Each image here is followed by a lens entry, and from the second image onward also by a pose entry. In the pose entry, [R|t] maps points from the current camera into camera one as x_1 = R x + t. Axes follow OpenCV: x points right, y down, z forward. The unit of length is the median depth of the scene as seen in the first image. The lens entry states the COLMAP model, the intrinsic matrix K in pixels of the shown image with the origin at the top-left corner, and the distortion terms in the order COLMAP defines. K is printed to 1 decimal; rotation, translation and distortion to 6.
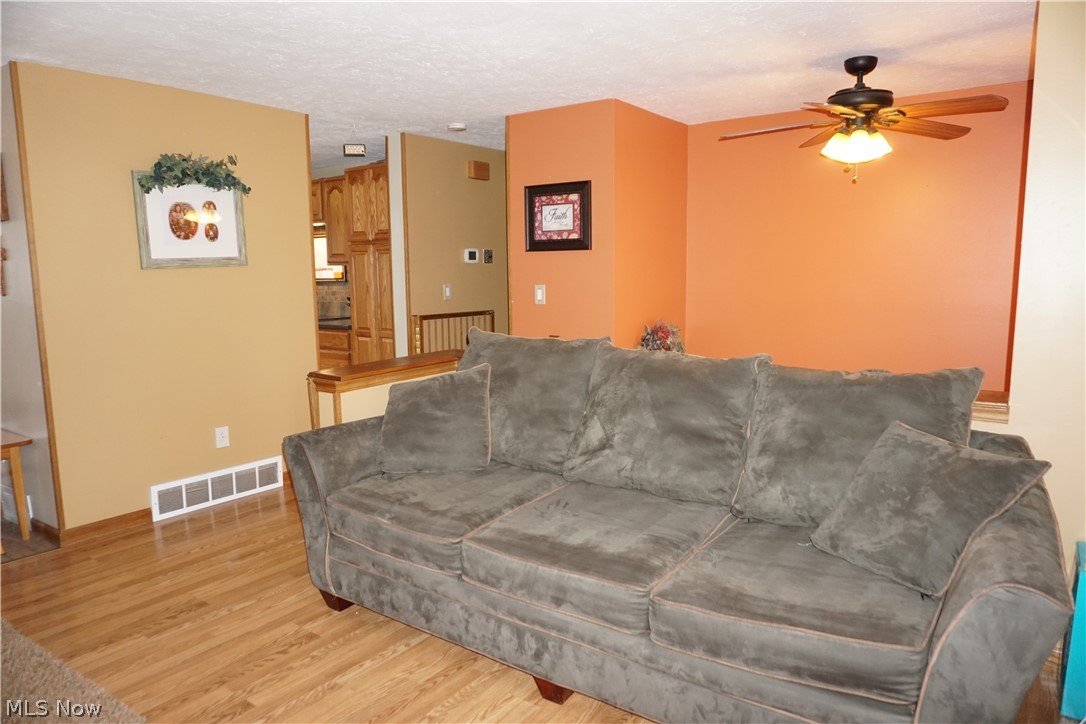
lens RADIAL K [[720.8, 0, 543.0], [0, 720.8, 362.0], [0, 0, 1]] dist [-0.054595, 0.037126]
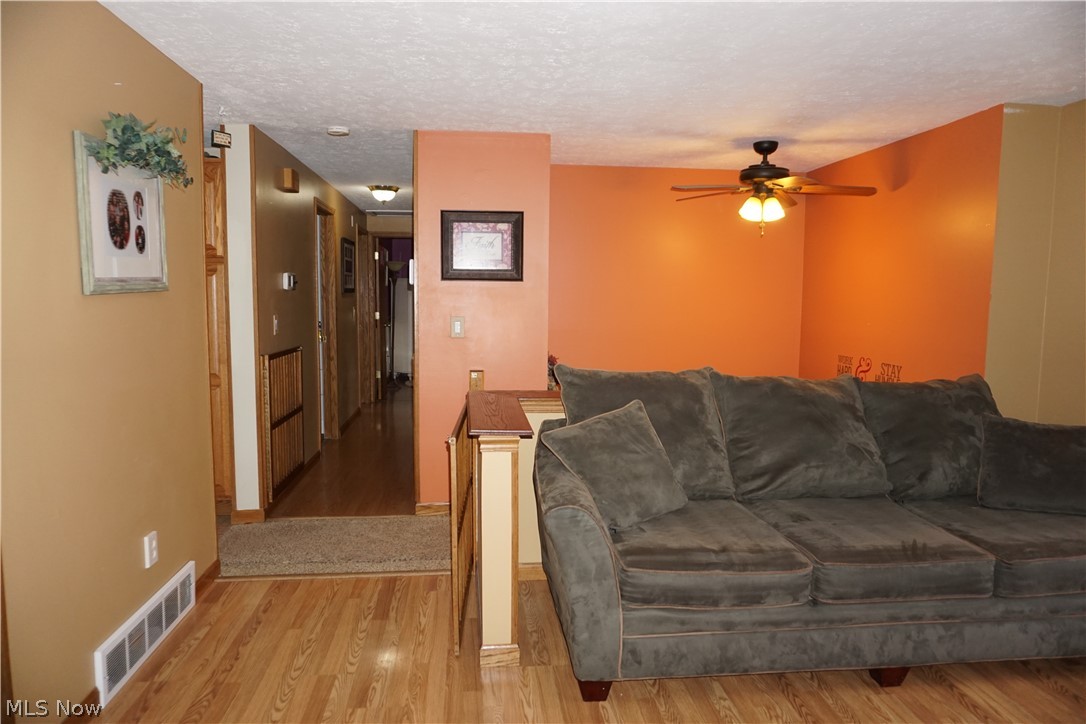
lens RADIAL K [[720.8, 0, 543.0], [0, 720.8, 362.0], [0, 0, 1]] dist [-0.054595, 0.037126]
pose [[0.745604, -0.045641, 0.664825, -0.629880], [0.068355, 0.997628, -0.008172, -0.039026], [-0.662874, 0.051537, 0.746955, 0.273608]]
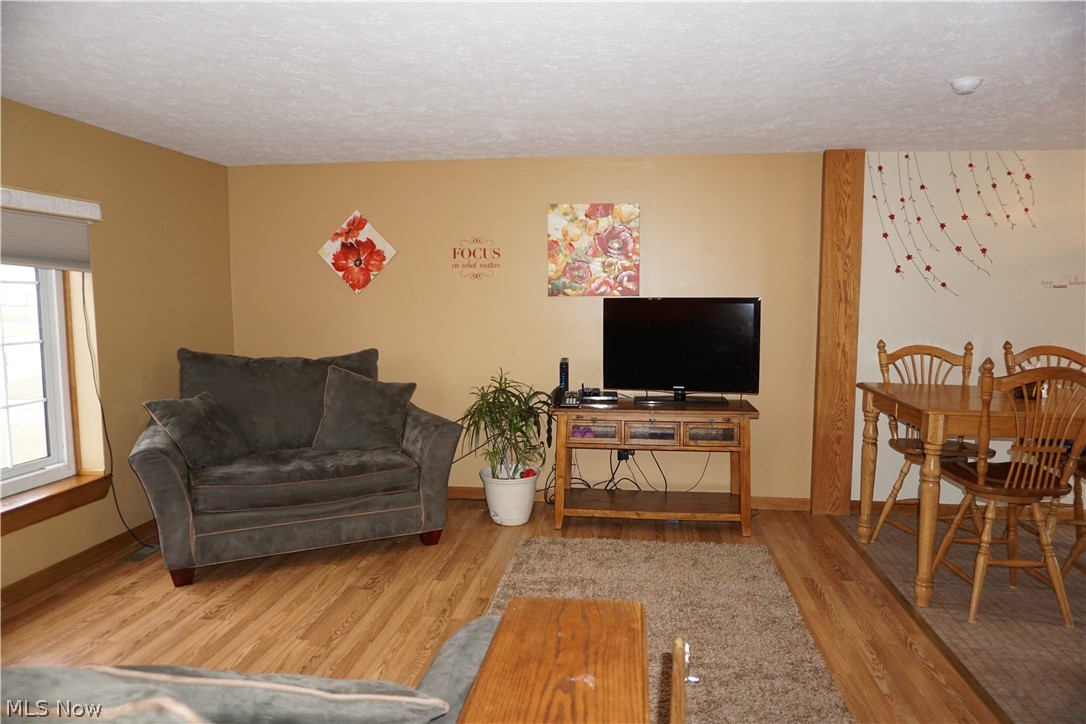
lens RADIAL K [[720.8, 0, 543.0], [0, 720.8, 362.0], [0, 0, 1]] dist [-0.054595, 0.037126]
pose [[-0.882678, 0.054681, -0.466786, -0.484542], [-0.052770, 0.975397, 0.214048, -0.129744], [0.467005, 0.213568, -0.858076, 0.887029]]
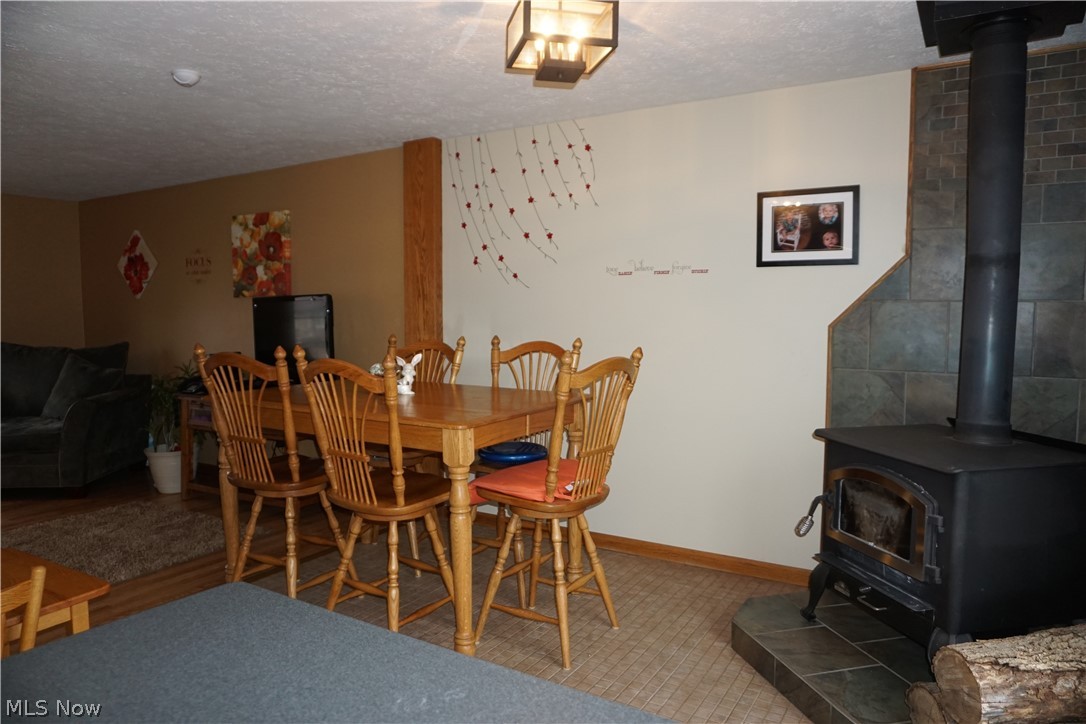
lens RADIAL K [[720.8, 0, 543.0], [0, 720.8, 362.0], [0, 0, 1]] dist [-0.054595, 0.037126]
pose [[-0.996430, 0.023517, -0.081087, -1.040529], [0.006692, 0.979403, 0.201806, -0.129071], [0.084163, 0.200543, -0.976063, 1.066726]]
